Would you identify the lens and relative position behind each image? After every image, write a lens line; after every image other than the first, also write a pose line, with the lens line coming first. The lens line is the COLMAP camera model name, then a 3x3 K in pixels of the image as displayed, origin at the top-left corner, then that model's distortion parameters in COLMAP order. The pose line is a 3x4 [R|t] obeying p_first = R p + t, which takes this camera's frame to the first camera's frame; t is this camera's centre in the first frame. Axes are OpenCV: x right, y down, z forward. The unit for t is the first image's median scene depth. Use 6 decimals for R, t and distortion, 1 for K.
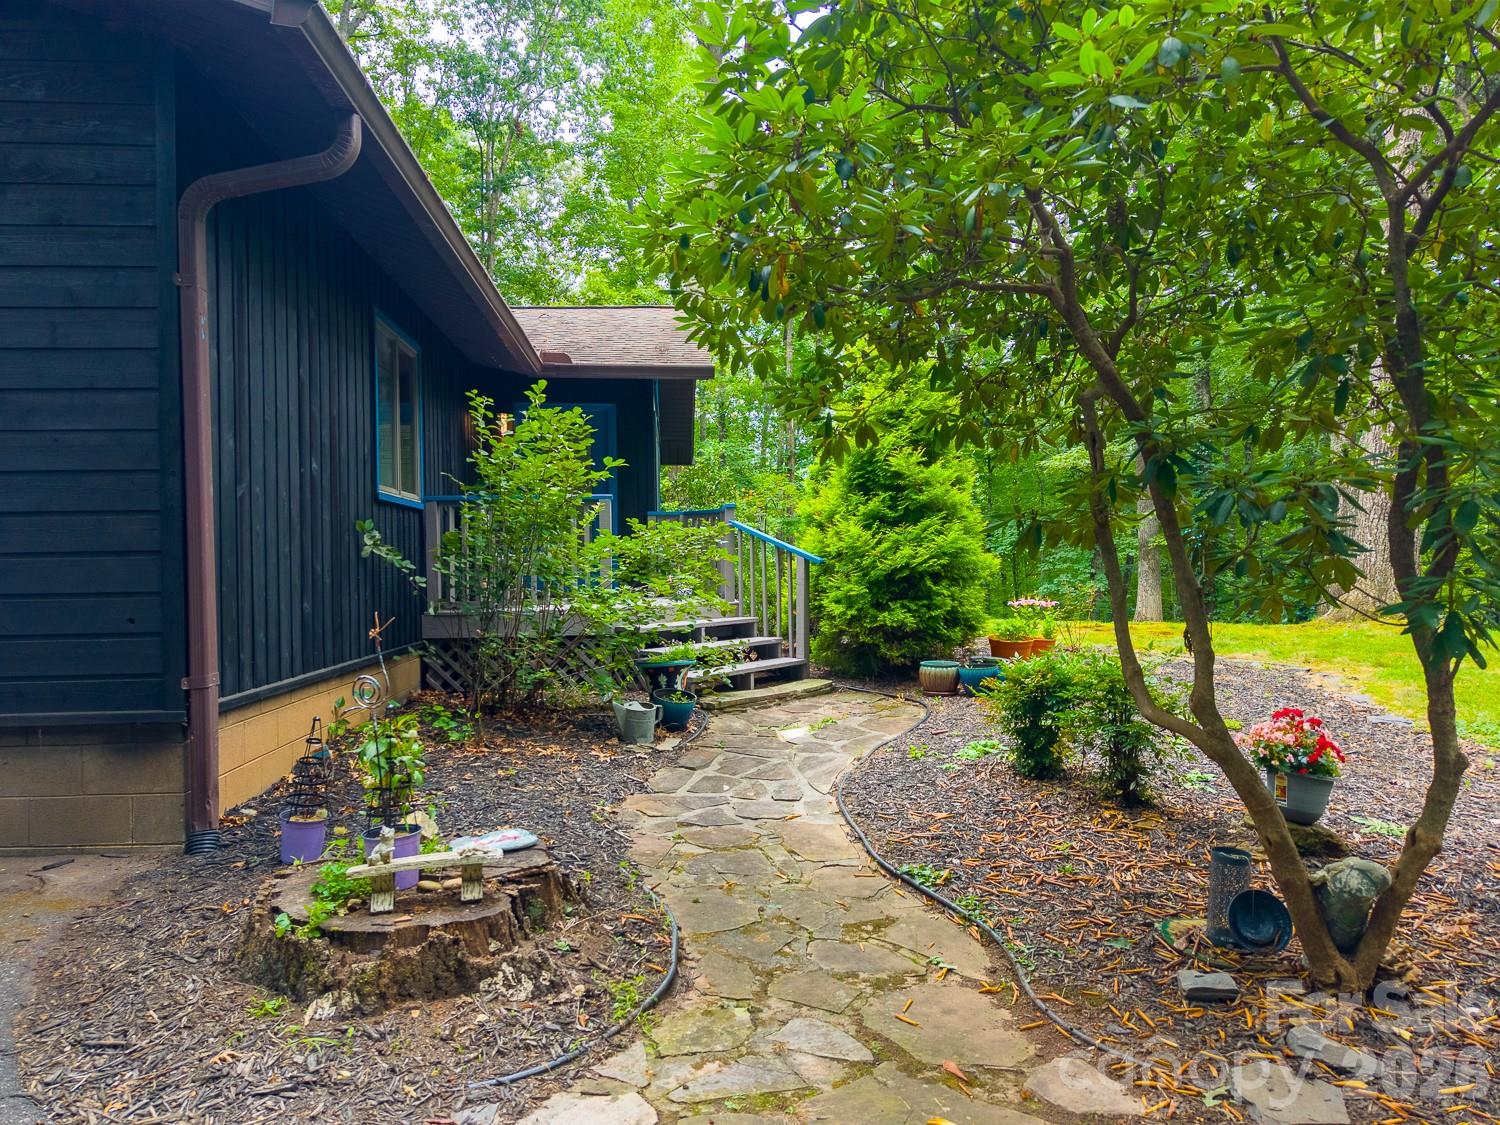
lens RADIAL K [[1008.5, 0, 750.0], [0, 1008.5, 562.5], [0, 0, 1]] dist [0.039053, -0.037620]
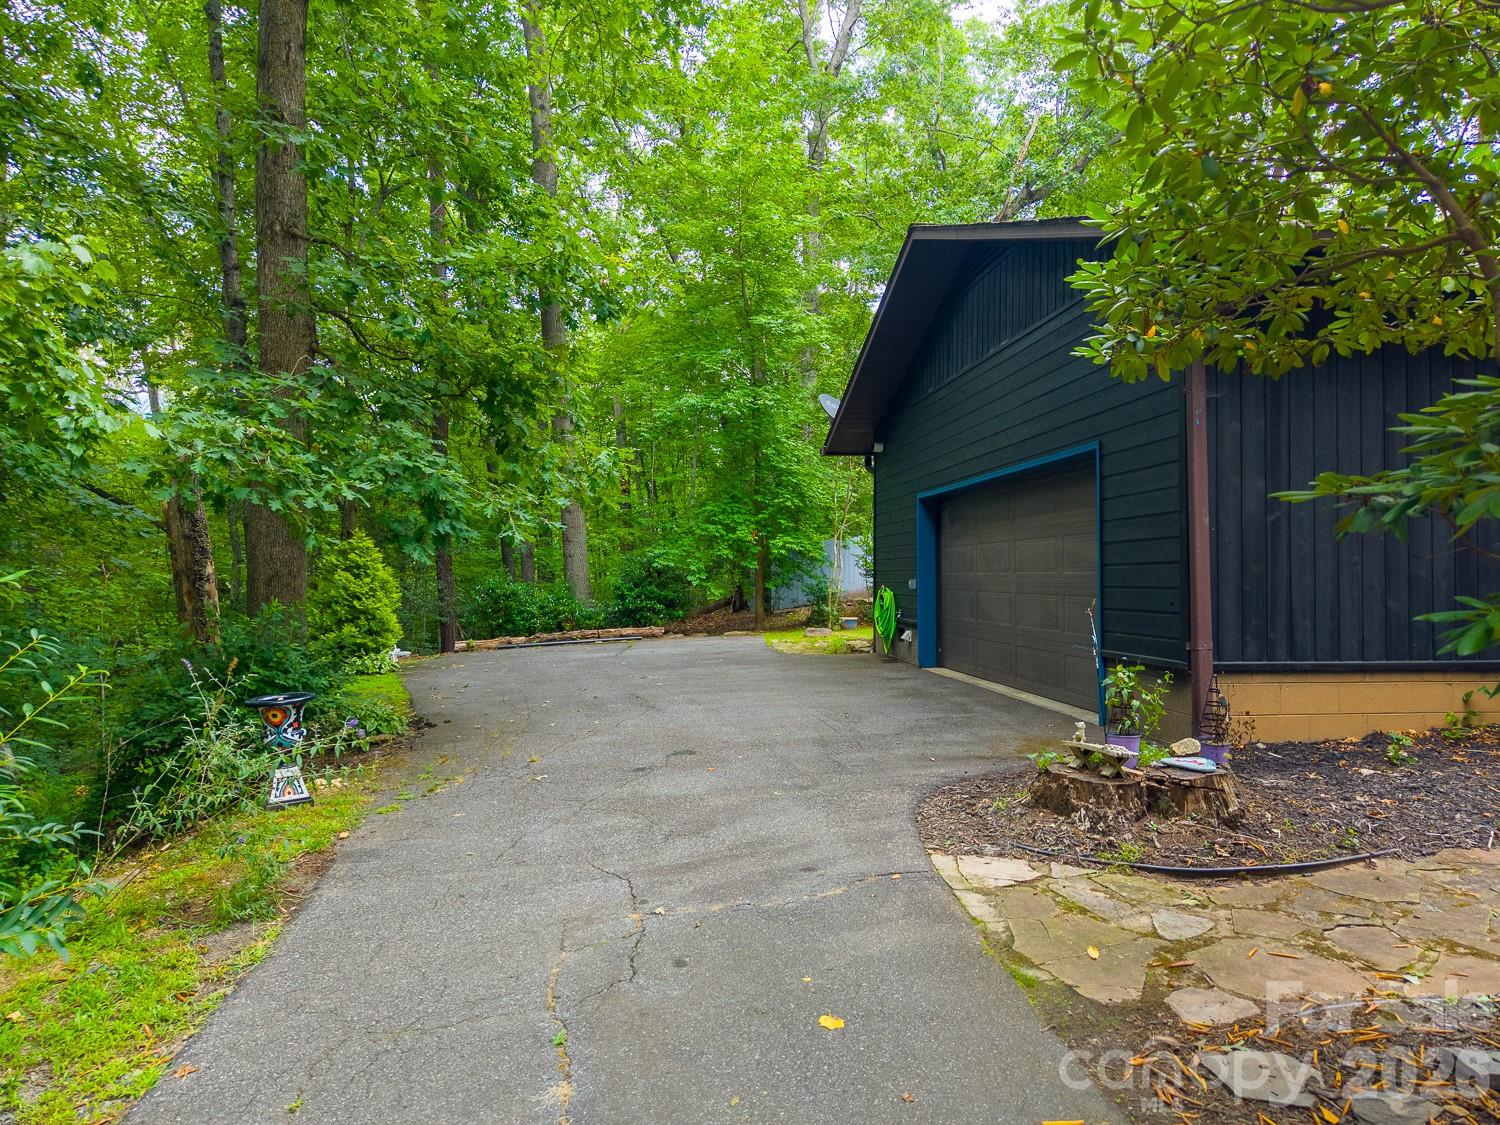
lens RADIAL K [[1008.5, 0, 750.0], [0, 1008.5, 562.5], [0, 0, 1]] dist [0.039053, -0.037620]
pose [[0.030567, -0.002042, -0.999531, 1.372084], [0.004401, 0.999988, -0.001908, -0.014195], [0.999523, -0.004341, 0.030575, 0.374477]]
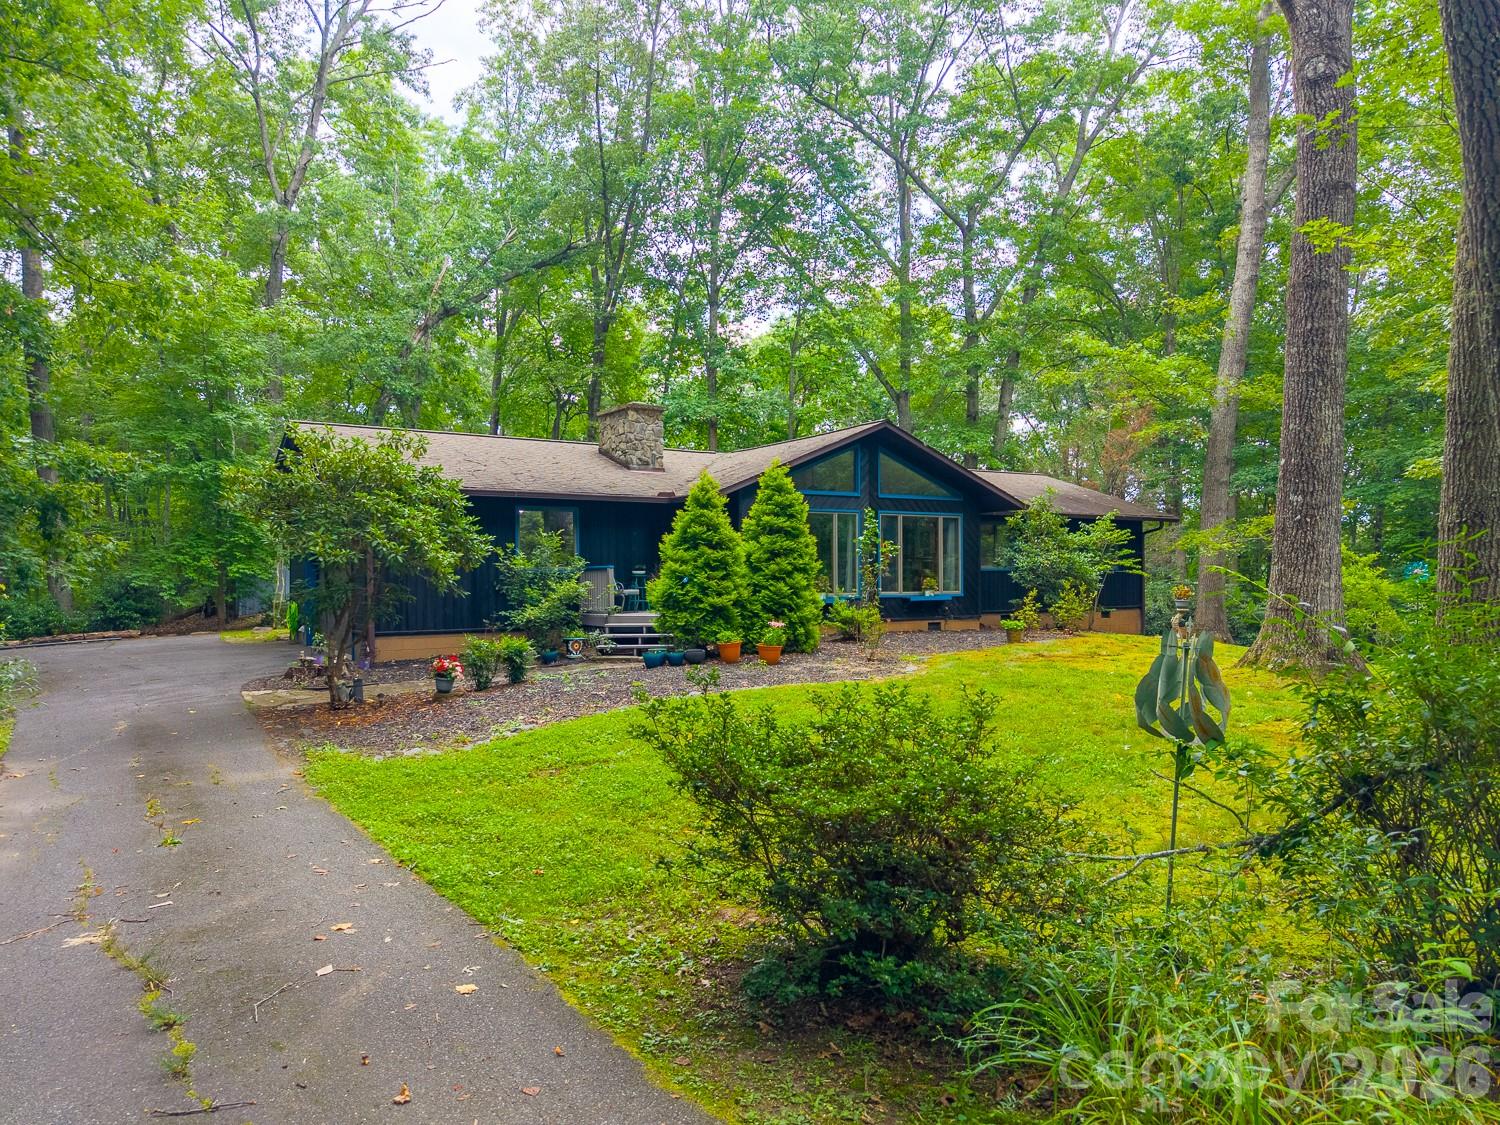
lens RADIAL K [[1008.5, 0, 750.0], [0, 1008.5, 562.5], [0, 0, 1]] dist [0.039053, -0.037620]
pose [[0.471393, -0.000045, -0.881923, 5.624523], [0.004261, 0.999988, 0.002227, -0.222156], [0.881913, -0.004807, 0.471387, 0.546038]]
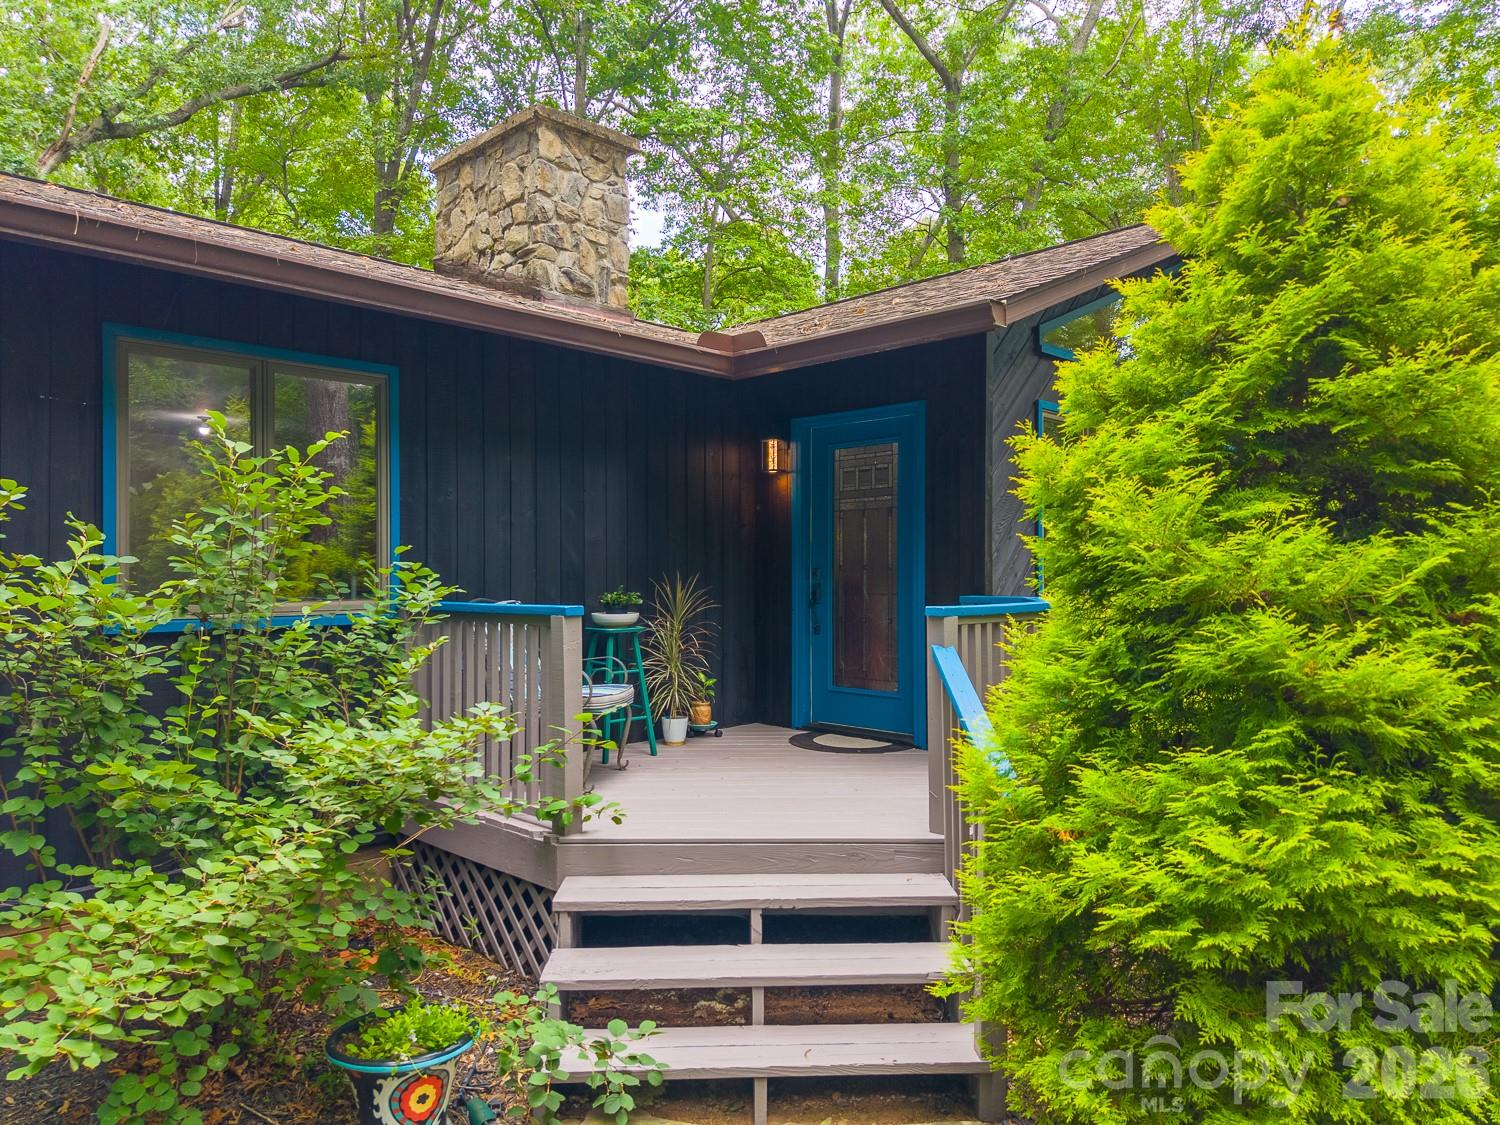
lens RADIAL K [[1008.5, 0, 750.0], [0, 1008.5, 562.5], [0, 0, 1]] dist [0.039053, -0.037620]
pose [[0.651385, 0.003699, -0.758739, 0.792106], [-0.002916, 0.999993, 0.002371, -0.255105], [0.758742, 0.000668, 0.651391, 2.062417]]
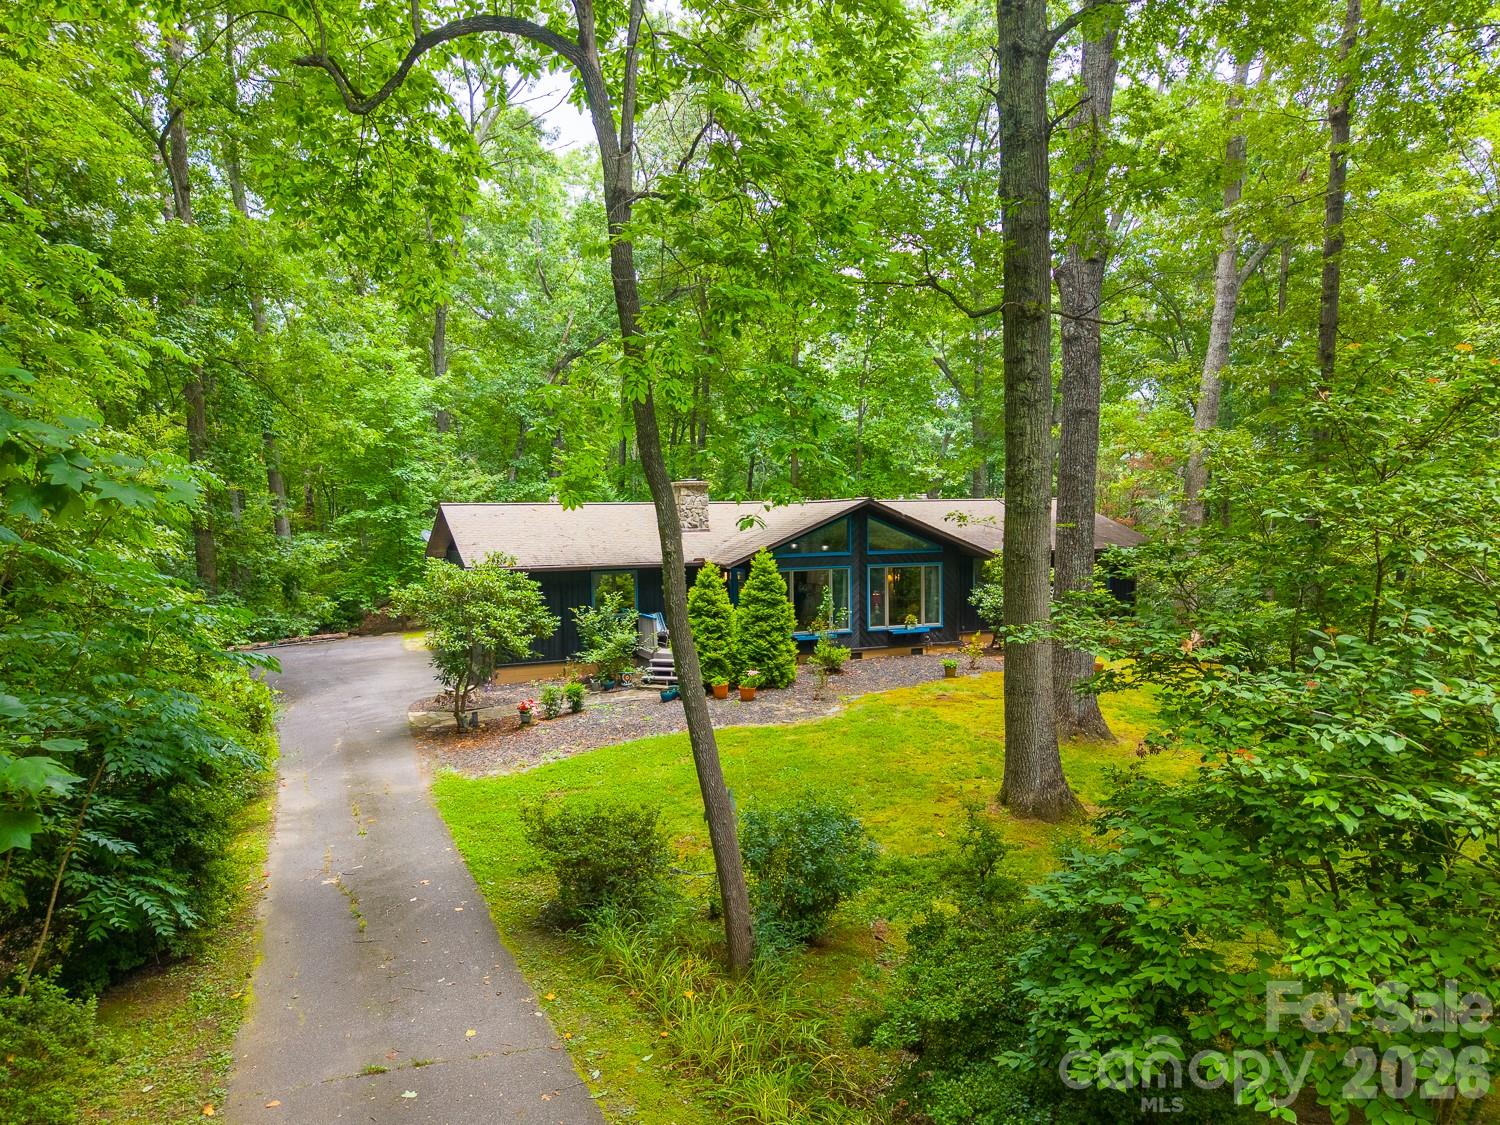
lens RADIAL K [[1008.5, 0, 750.0], [0, 1008.5, 562.5], [0, 0, 1]] dist [0.039053, -0.037620]
pose [[0.323179, 0.054820, -0.944749, 8.265962], [0.013888, 0.997938, 0.062657, -1.223916], [0.946236, -0.033370, 0.321752, 0.717067]]
